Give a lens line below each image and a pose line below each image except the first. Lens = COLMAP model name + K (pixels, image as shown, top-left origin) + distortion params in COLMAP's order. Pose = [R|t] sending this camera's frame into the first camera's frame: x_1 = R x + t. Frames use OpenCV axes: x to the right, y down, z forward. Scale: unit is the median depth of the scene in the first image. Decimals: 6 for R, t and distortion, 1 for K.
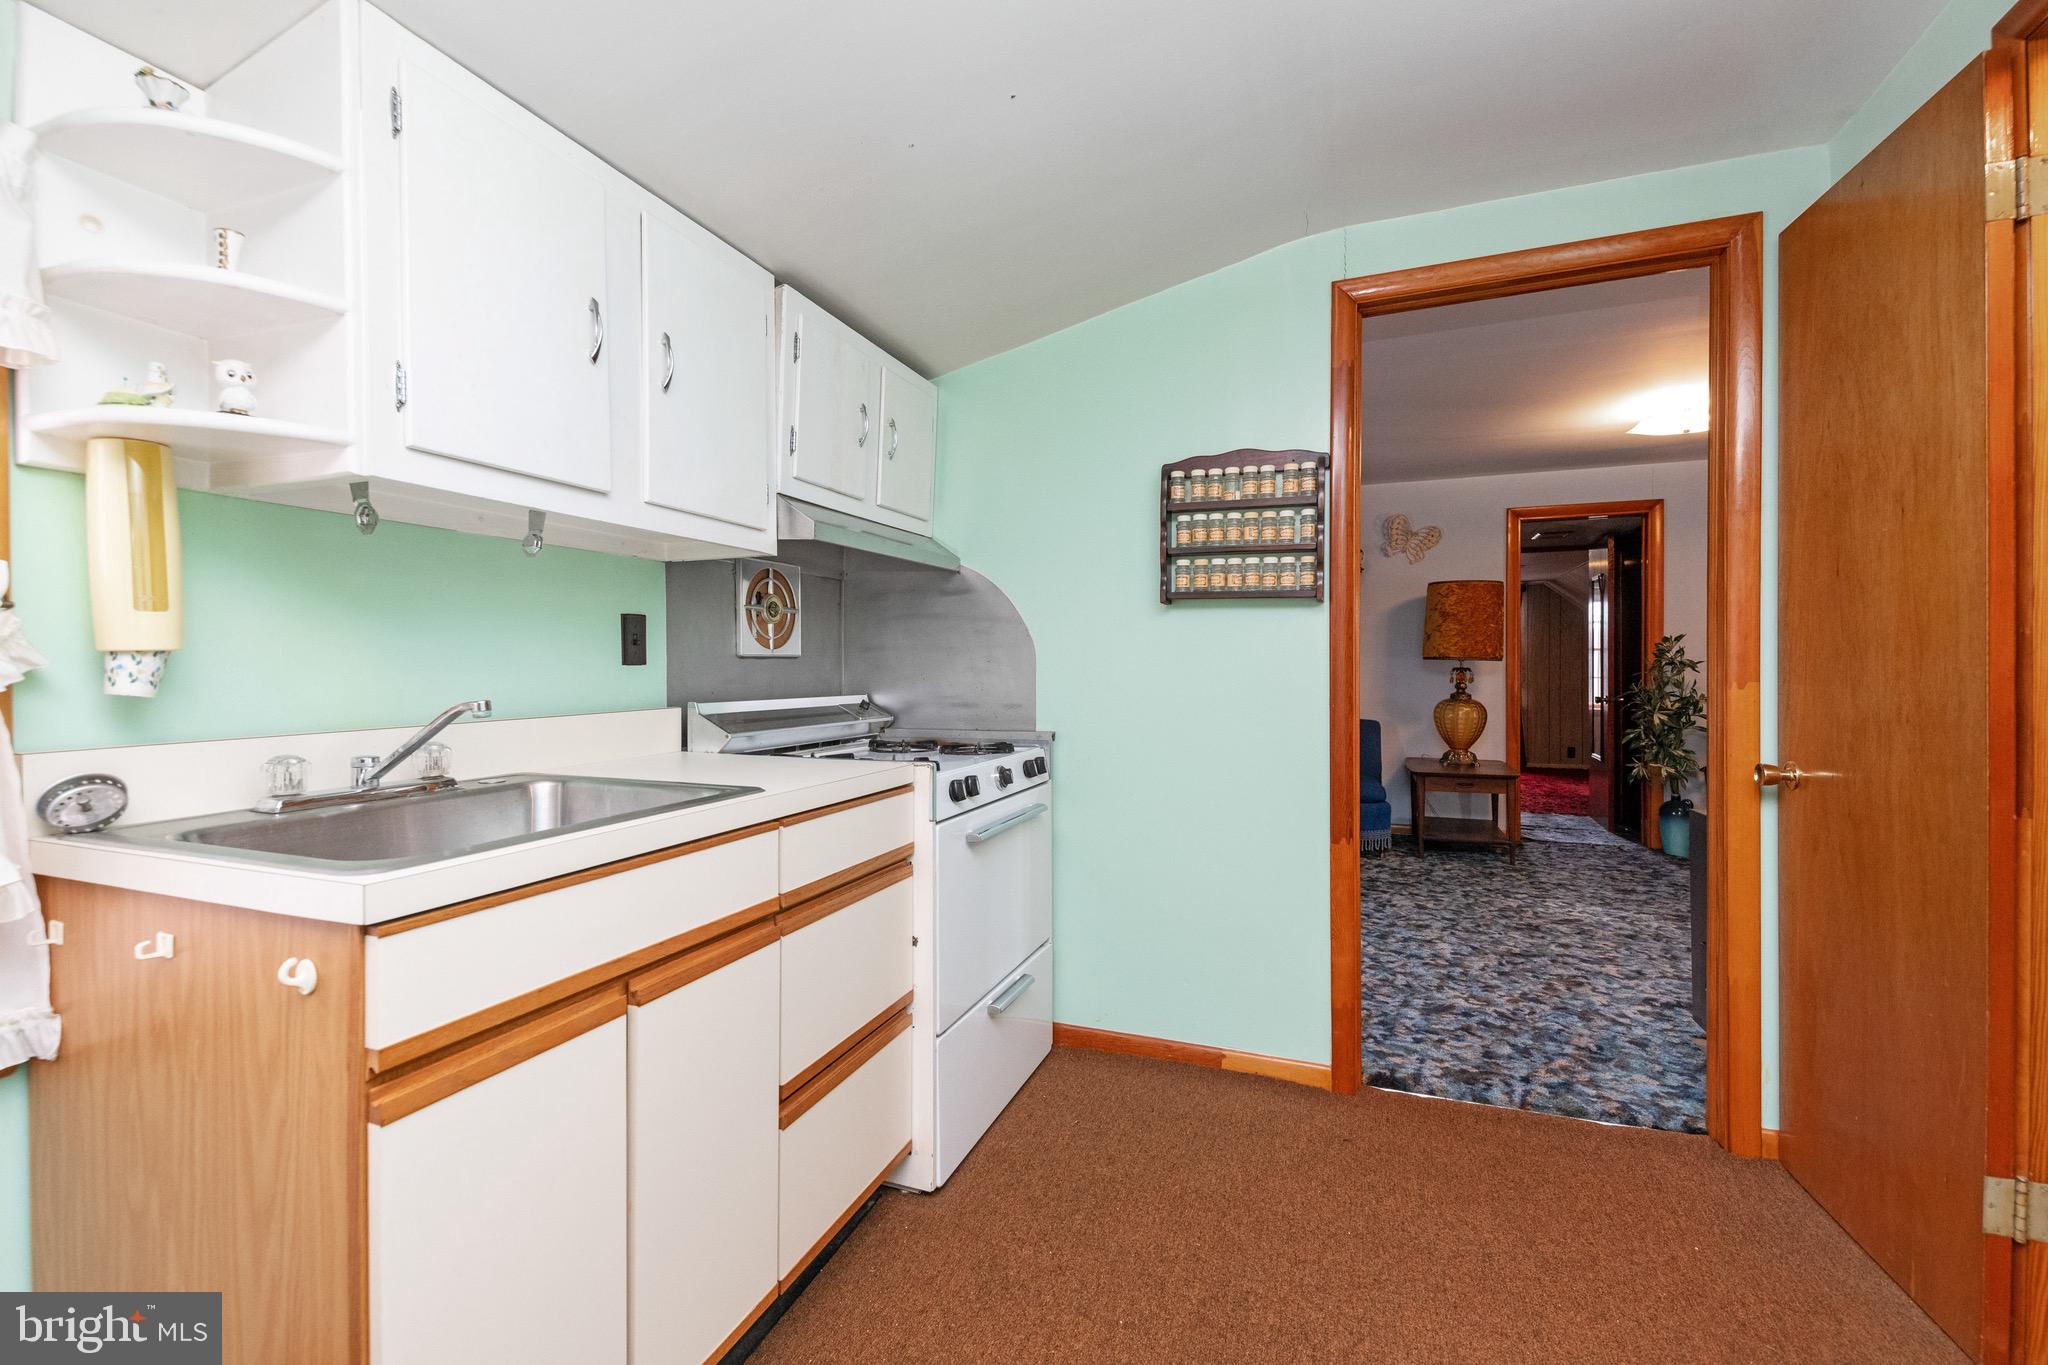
lens RADIAL K [[878.5, 0, 1015.0], [0, 878.5, 671.3], [0, 0, 1]] dist [0.005436, -0.000630]
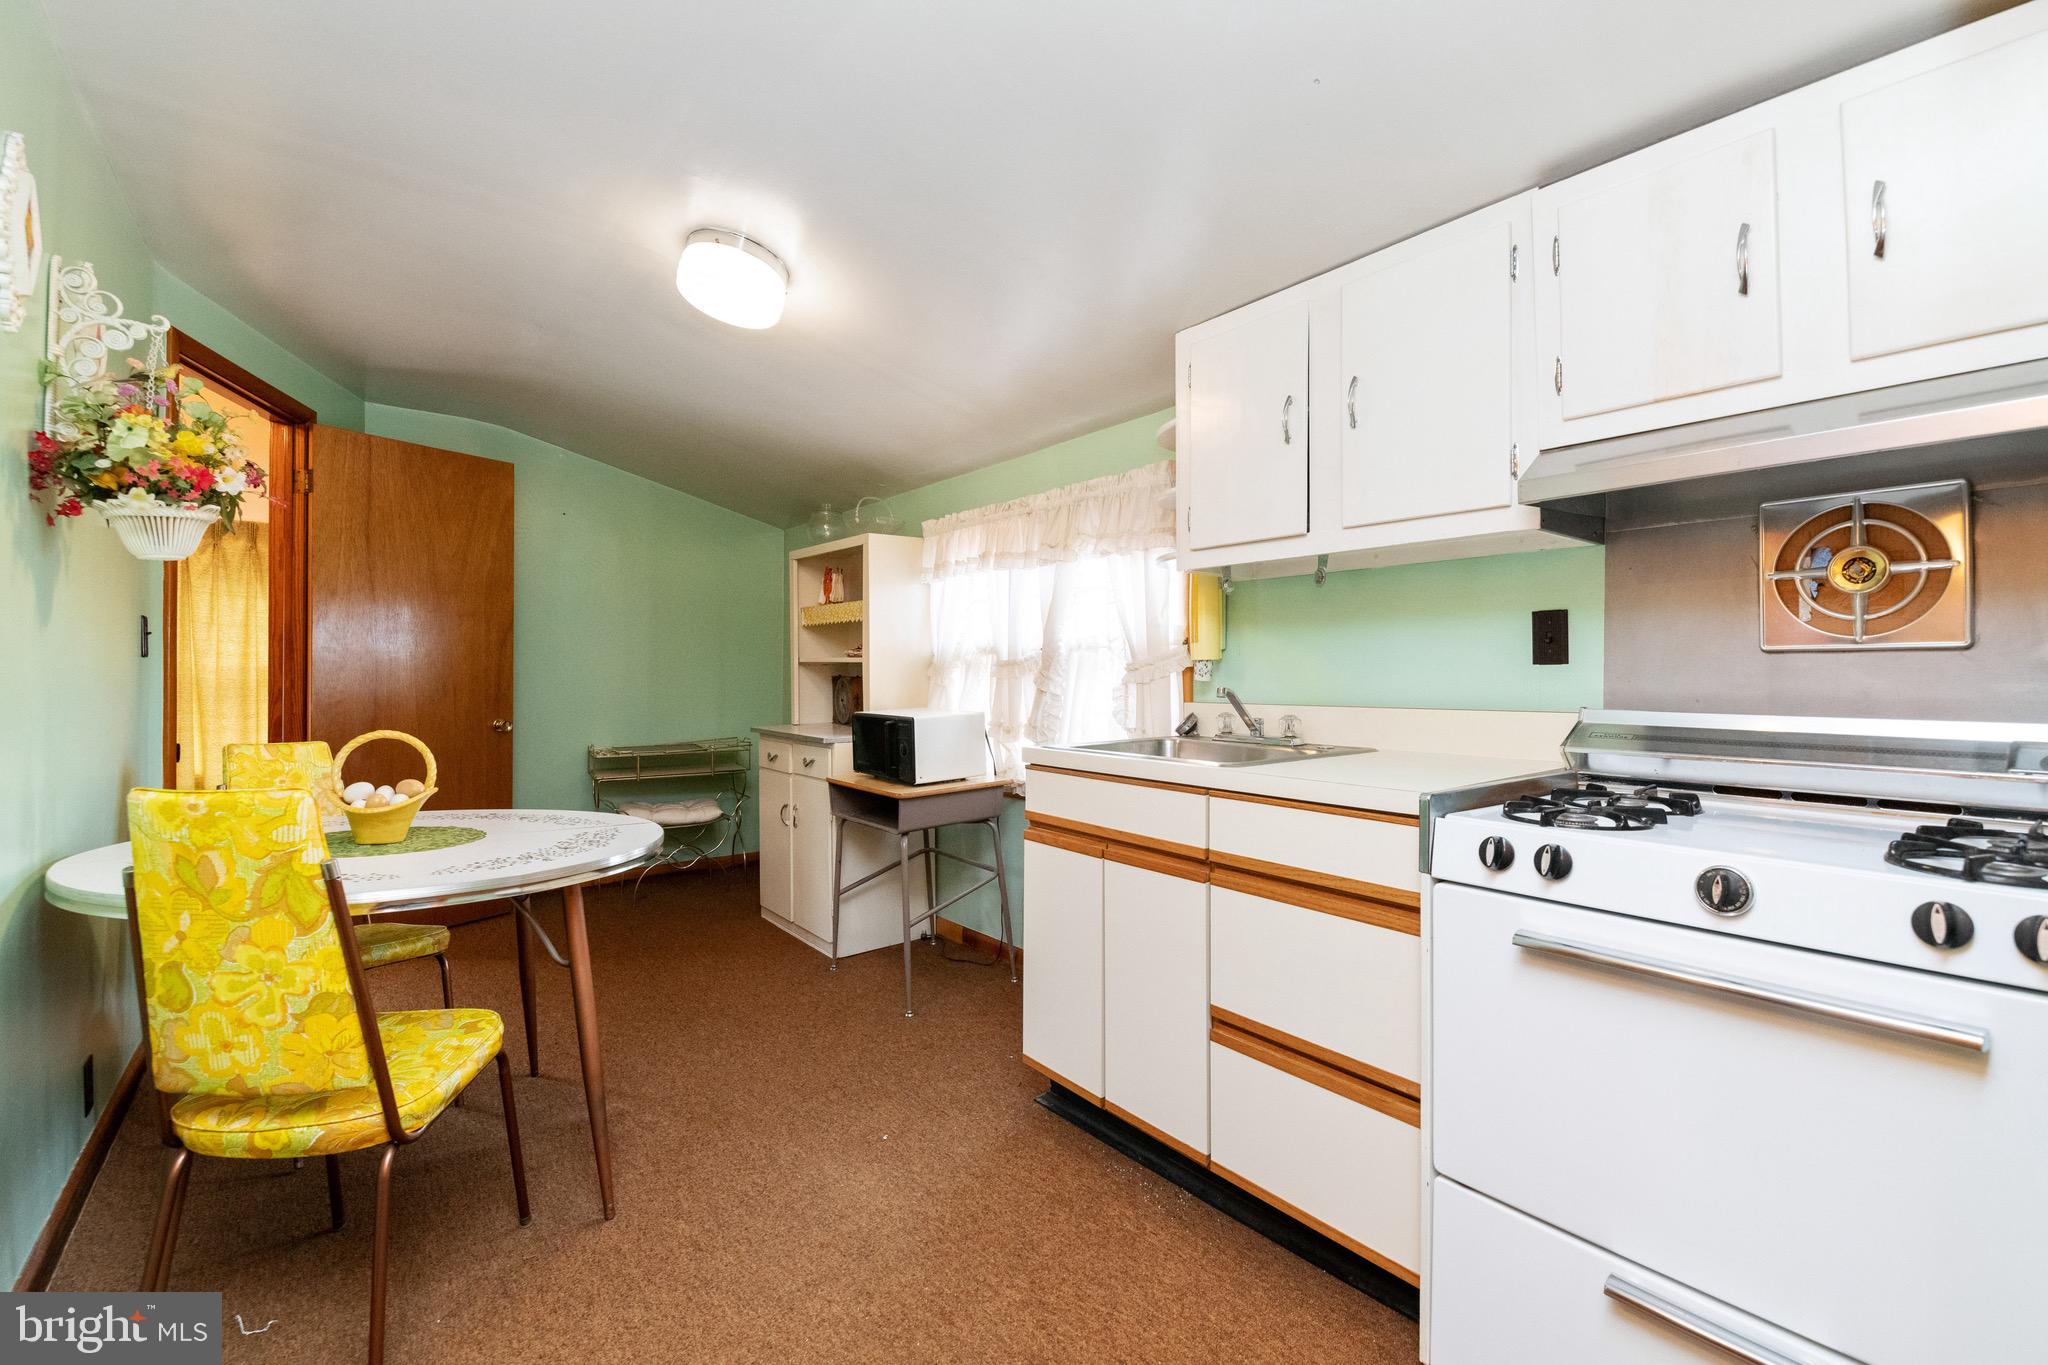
lens RADIAL K [[878.5, 0, 1015.0], [0, 878.5, 671.3], [0, 0, 1]] dist [0.005436, -0.000630]
pose [[-0.503171, 0.007079, -0.864158, 0.589581], [-0.000150, 0.999966, 0.008278, -0.006340], [0.864187, 0.004295, -0.503153, 0.867274]]
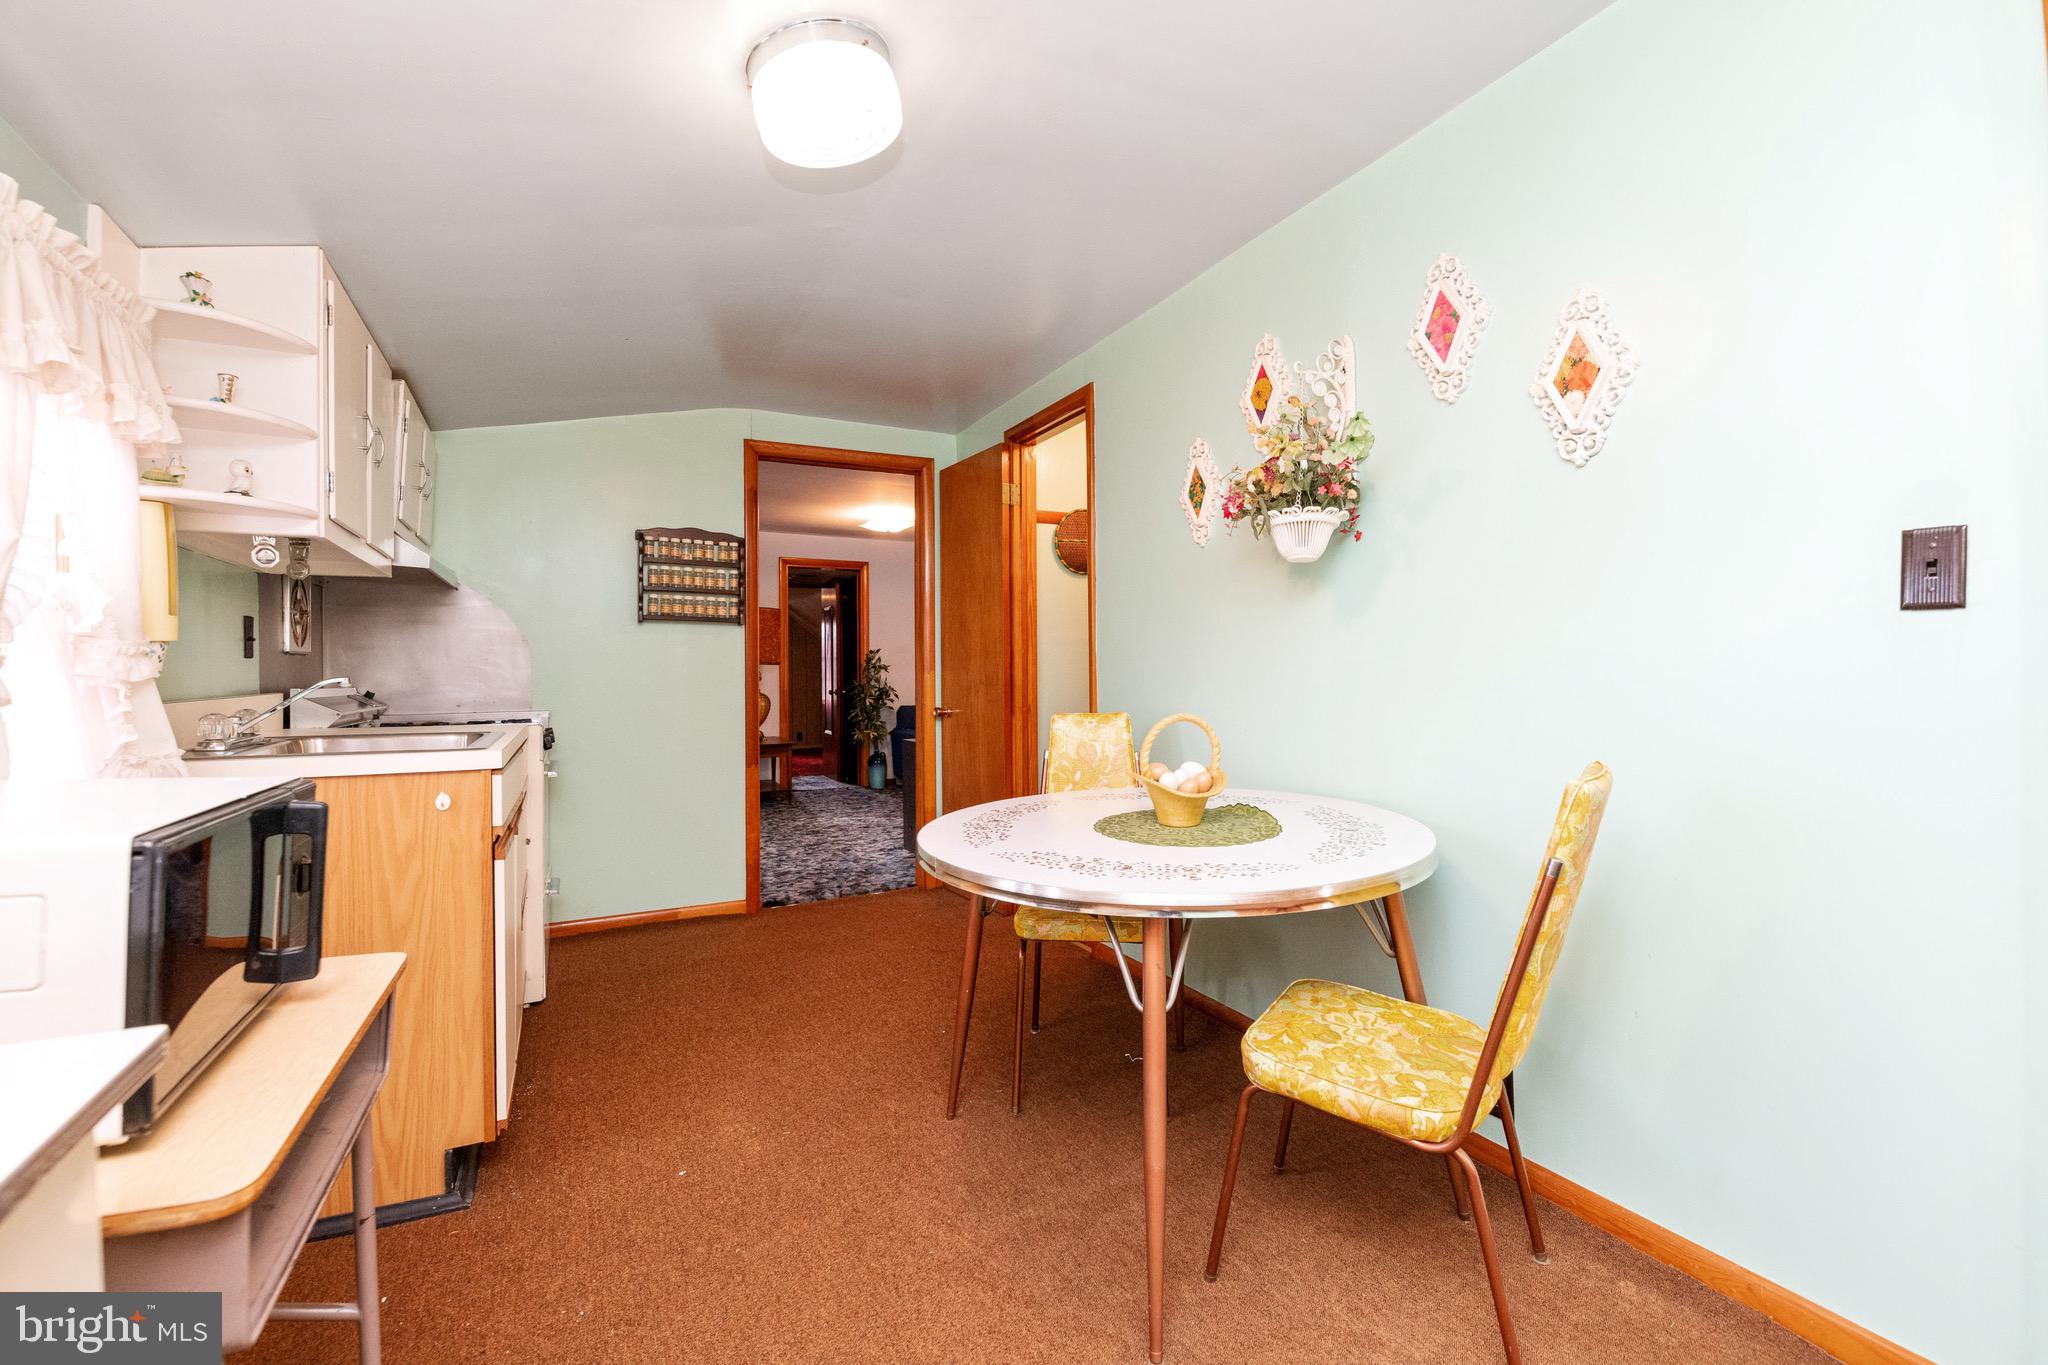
lens RADIAL K [[878.5, 0, 1015.0], [0, 878.5, 671.3], [0, 0, 1]] dist [0.005436, -0.000630]
pose [[0.669884, -0.000382, 0.742466, -0.537883], [0.008644, 0.999936, -0.007285, 0.026155], [-0.742416, 0.011298, 0.669844, -0.511969]]
